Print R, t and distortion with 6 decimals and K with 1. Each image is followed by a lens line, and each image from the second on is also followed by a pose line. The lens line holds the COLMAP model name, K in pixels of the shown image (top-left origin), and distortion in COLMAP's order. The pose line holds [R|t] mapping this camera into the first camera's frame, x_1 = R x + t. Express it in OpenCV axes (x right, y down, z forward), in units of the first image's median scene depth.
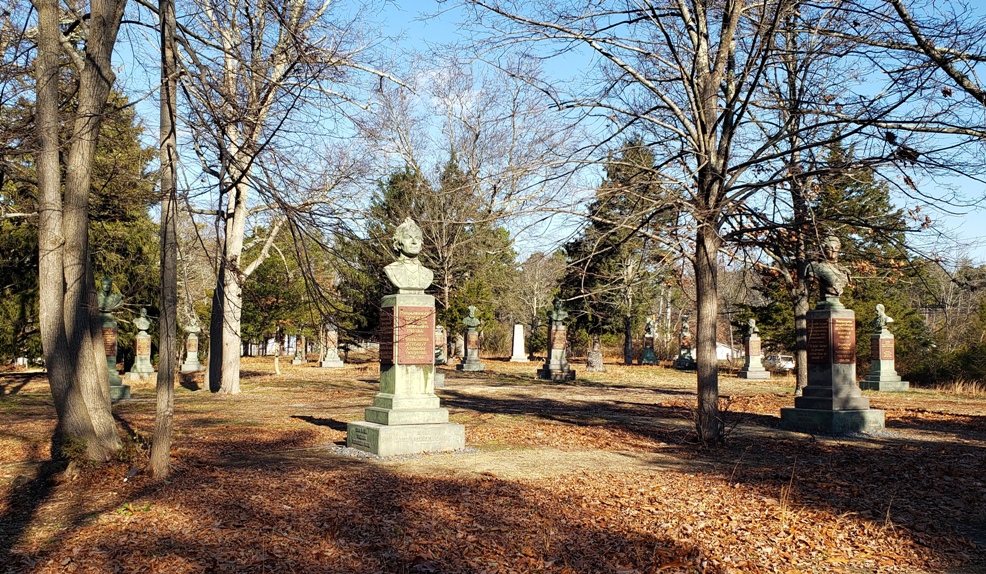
lens RADIAL K [[955.8, 0, 488.4], [0, 955.8, 300.6], [0, 0, 1]] dist [0.166562, -0.002010]
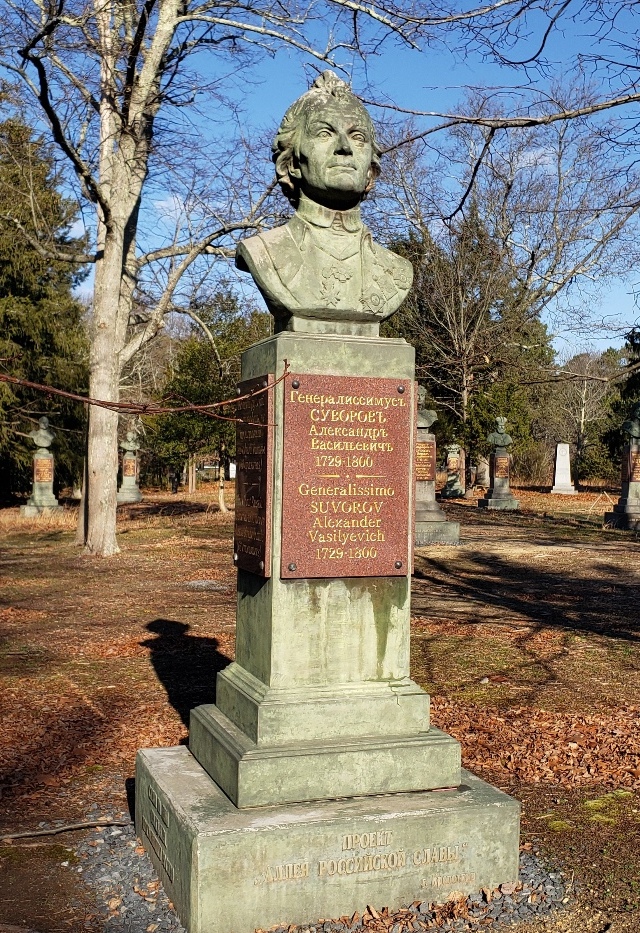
lens RADIAL K [[1120.7, 0, 320.0], [0, 1120.7, 466.5], [0, 0, 1]] dist [0.055518, -0.002357]
pose [[0.985126, 0.008945, -0.171601, -0.008822], [-0.001019, 0.998931, 0.046218, 0.005943], [0.171831, -0.045355, 0.984082, 0.222375]]
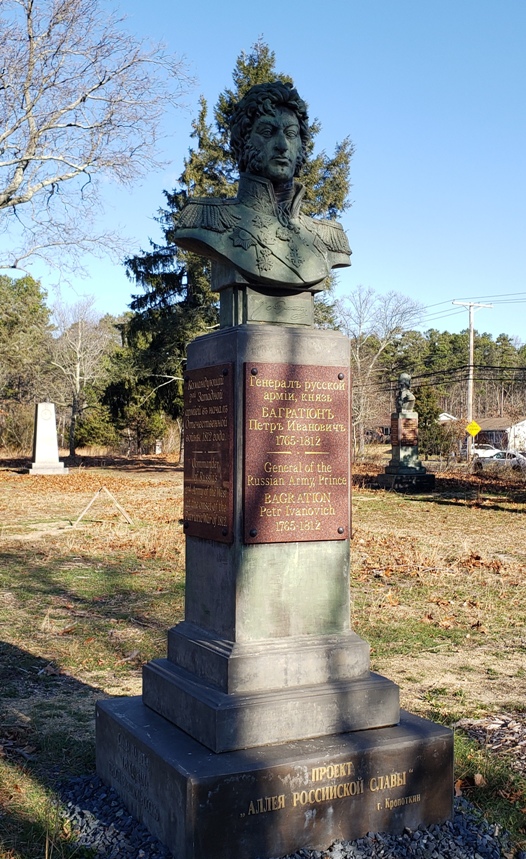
lens RADIAL K [[990.0, 0, 263.0], [0, 990.0, 429.5], [0, 0, 1]] dist [0.178538, -0.042038]
pose [[0.972918, -0.017076, 0.230519, 0.040596], [0.006777, 0.998946, 0.045394, 0.031204], [-0.231051, -0.042603, 0.972008, 0.868189]]
